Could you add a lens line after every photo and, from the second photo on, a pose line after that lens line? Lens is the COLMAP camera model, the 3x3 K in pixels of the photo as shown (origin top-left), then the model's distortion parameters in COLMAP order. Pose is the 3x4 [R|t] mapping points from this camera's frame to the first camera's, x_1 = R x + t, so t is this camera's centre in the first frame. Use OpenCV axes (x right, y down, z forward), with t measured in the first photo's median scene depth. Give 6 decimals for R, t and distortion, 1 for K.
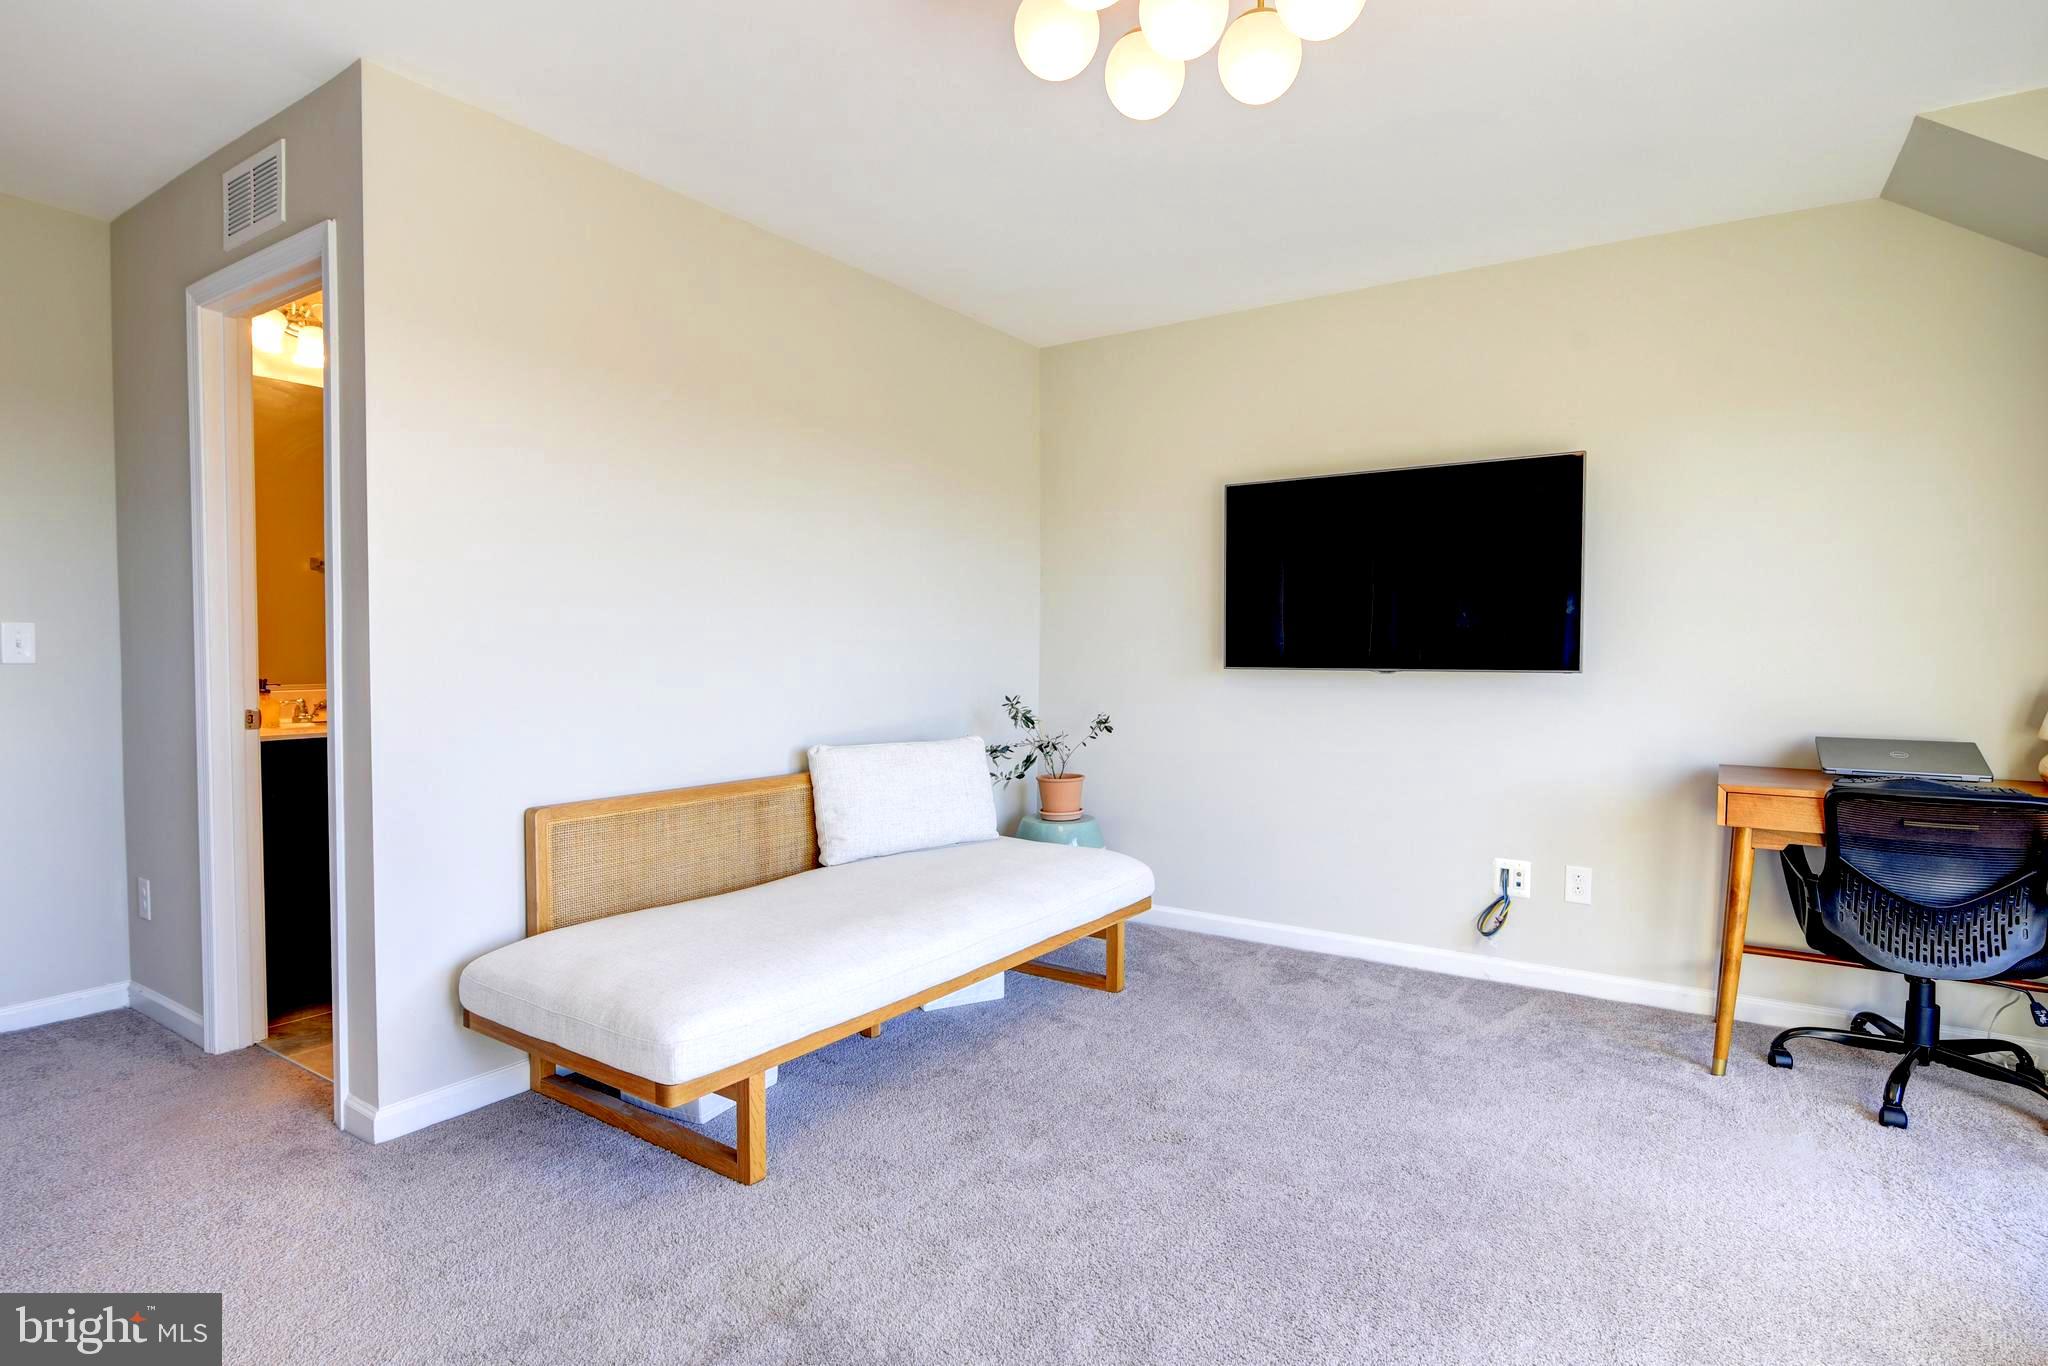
lens RADIAL K [[1083.2, 0, 1019.6], [0, 1083.2, 689.8], [0, 0, 1]] dist [-0.004883, -0.000400]
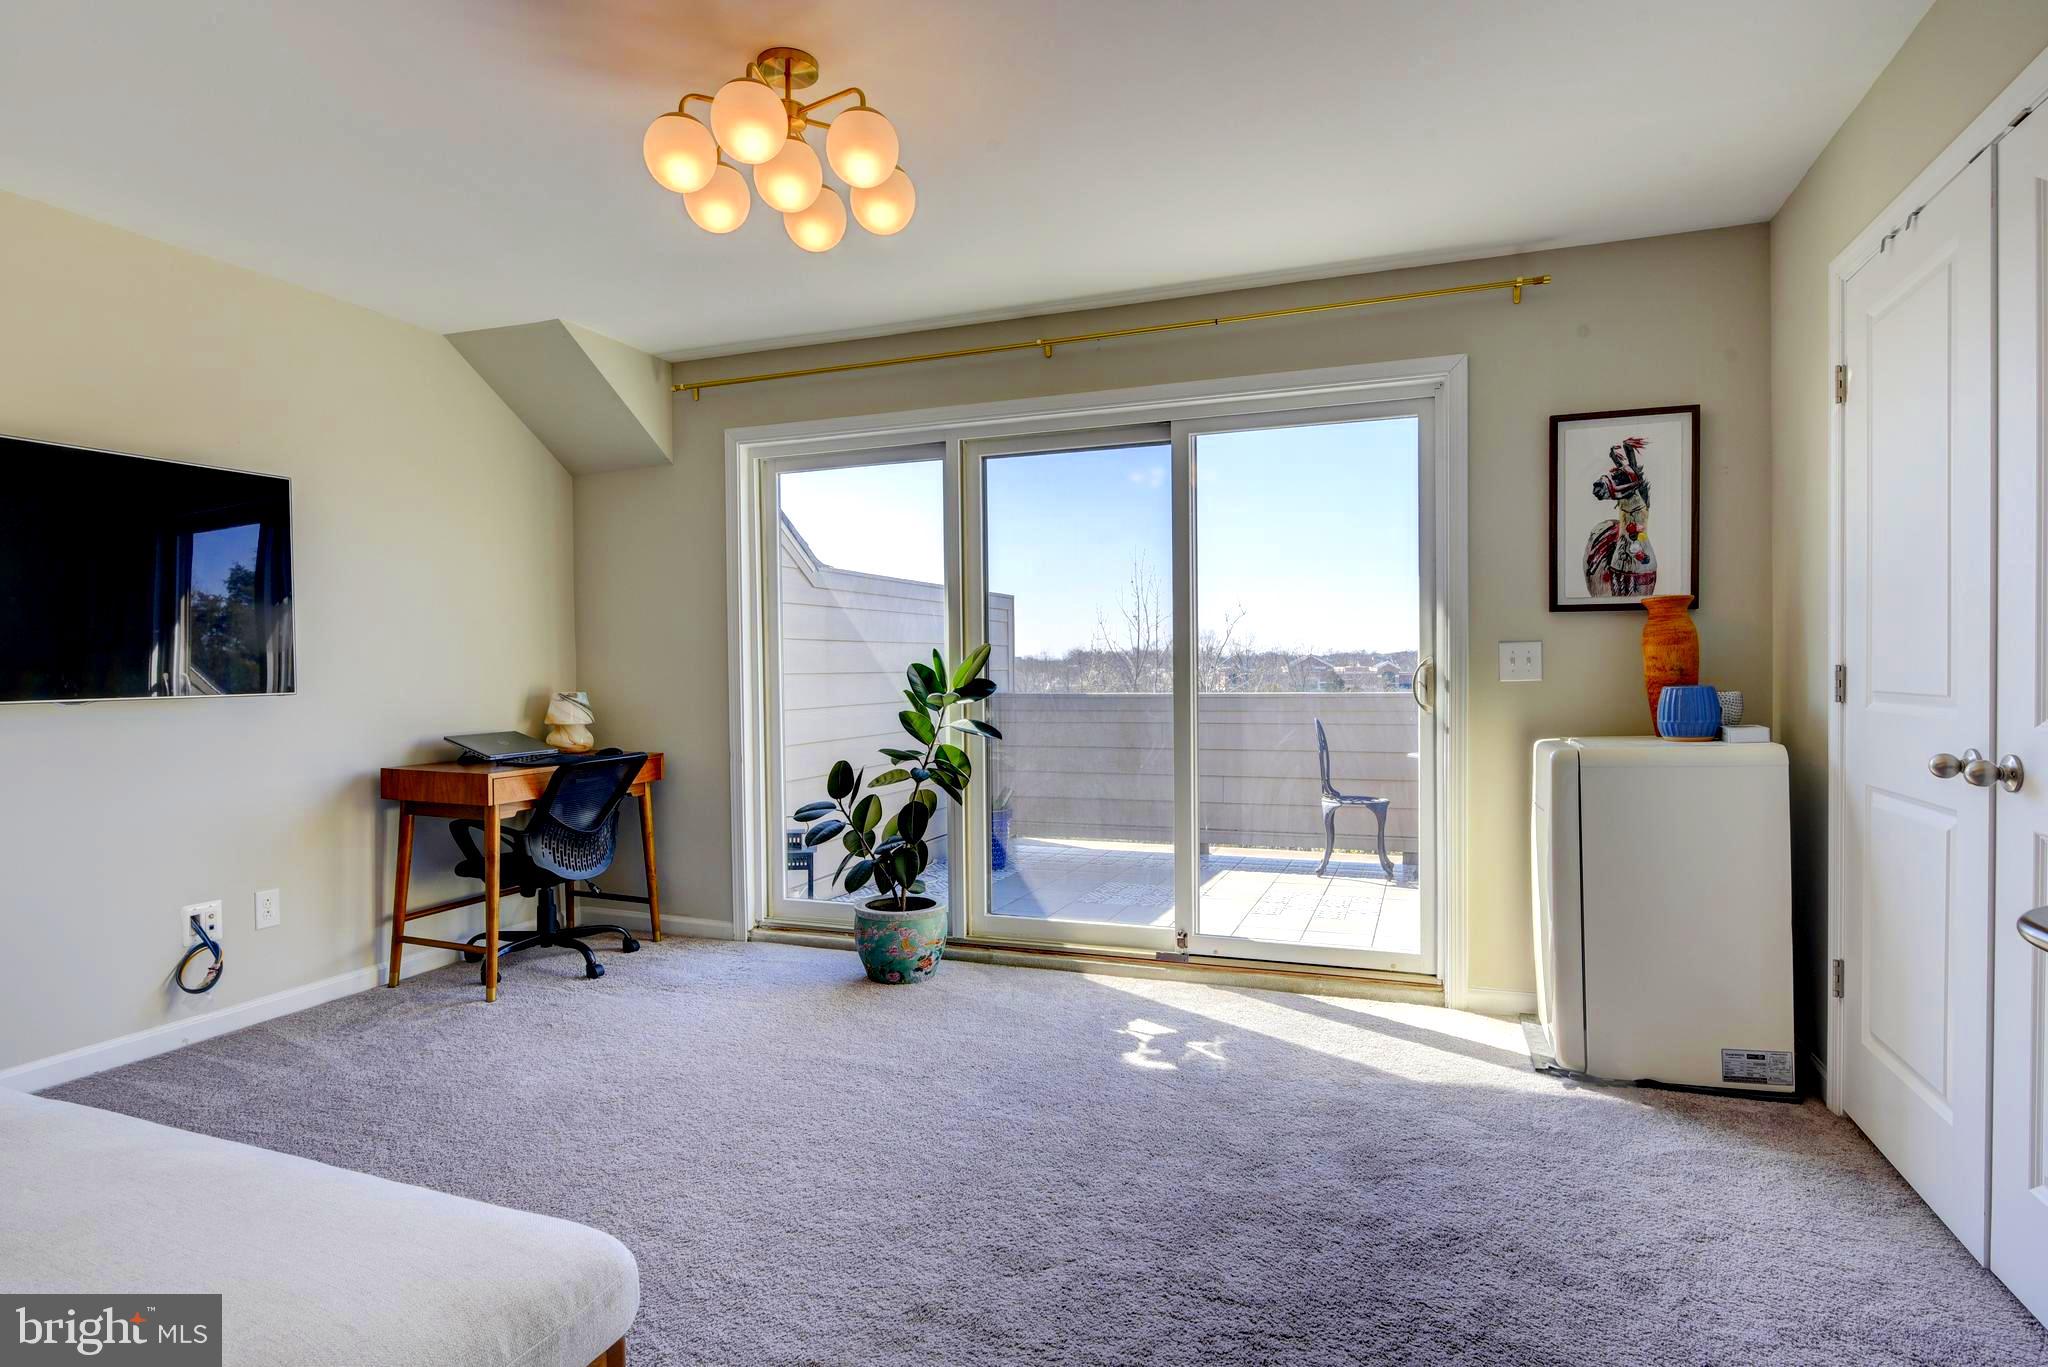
lens RADIAL K [[1101.3, 0, 1019.4], [0, 1101.3, 689.0], [0, 0, 1]] dist [0.000078, 0.000057]
pose [[-0.231772, -0.021028, 0.972543, -0.622318], [0.045940, 0.998414, 0.032535, -0.022629], [-0.971685, 0.052220, -0.230439, 0.549716]]
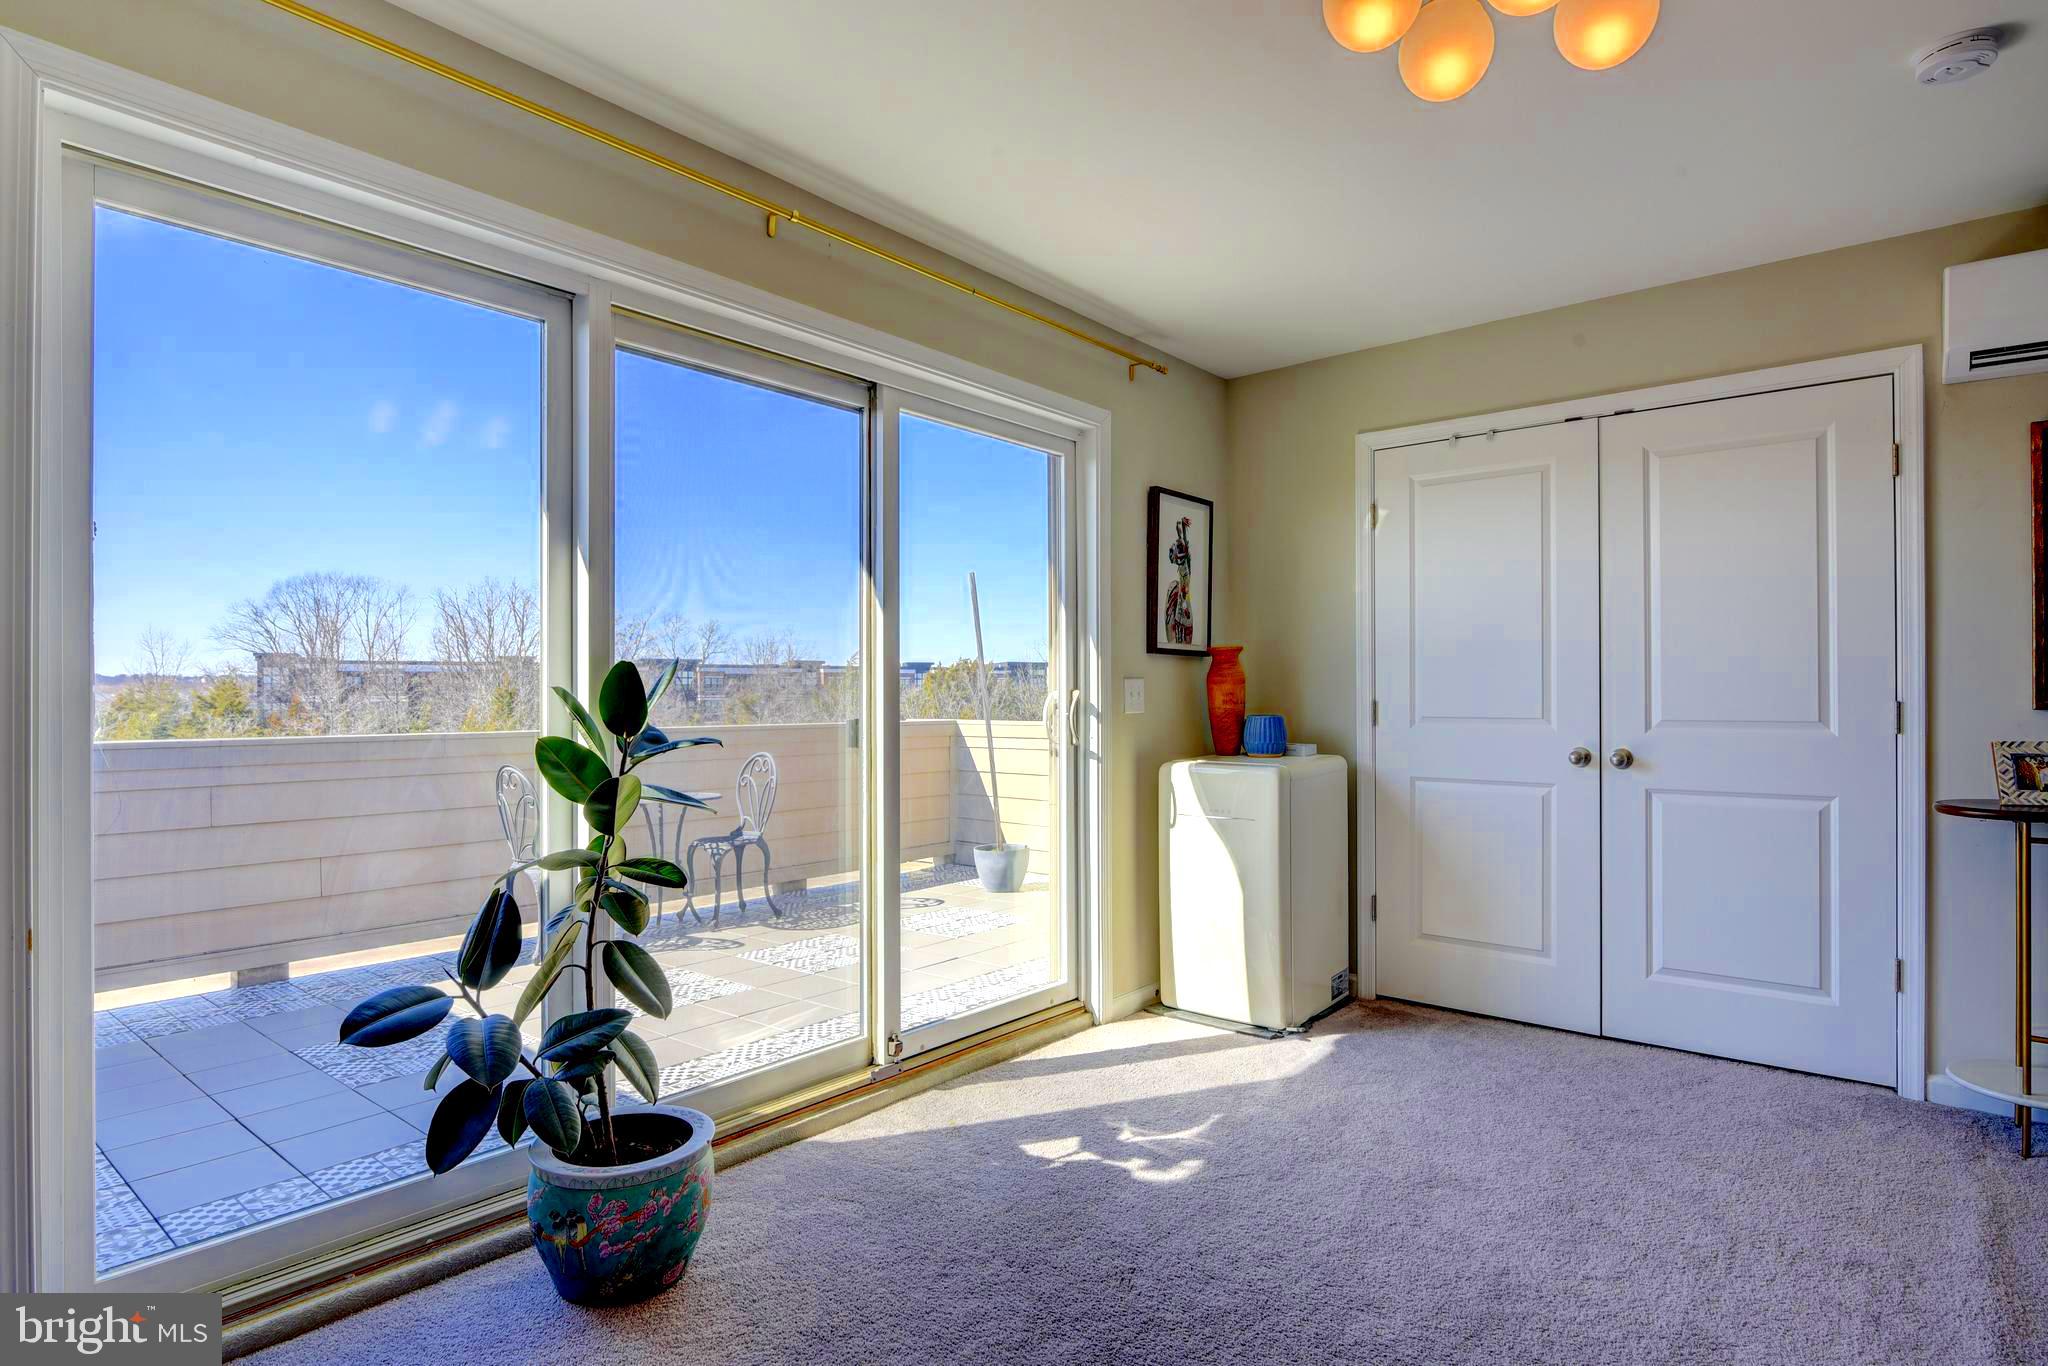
lens RADIAL K [[1083.2, 0, 1019.6], [0, 1083.2, 689.8], [0, 0, 1]] dist [-0.004883, -0.000400]
pose [[-0.995608, -0.005884, 0.093439, 0.241496], [-0.002798, 0.999447, 0.033128, -0.036113], [-0.093582, 0.032721, -0.995074, 0.981757]]
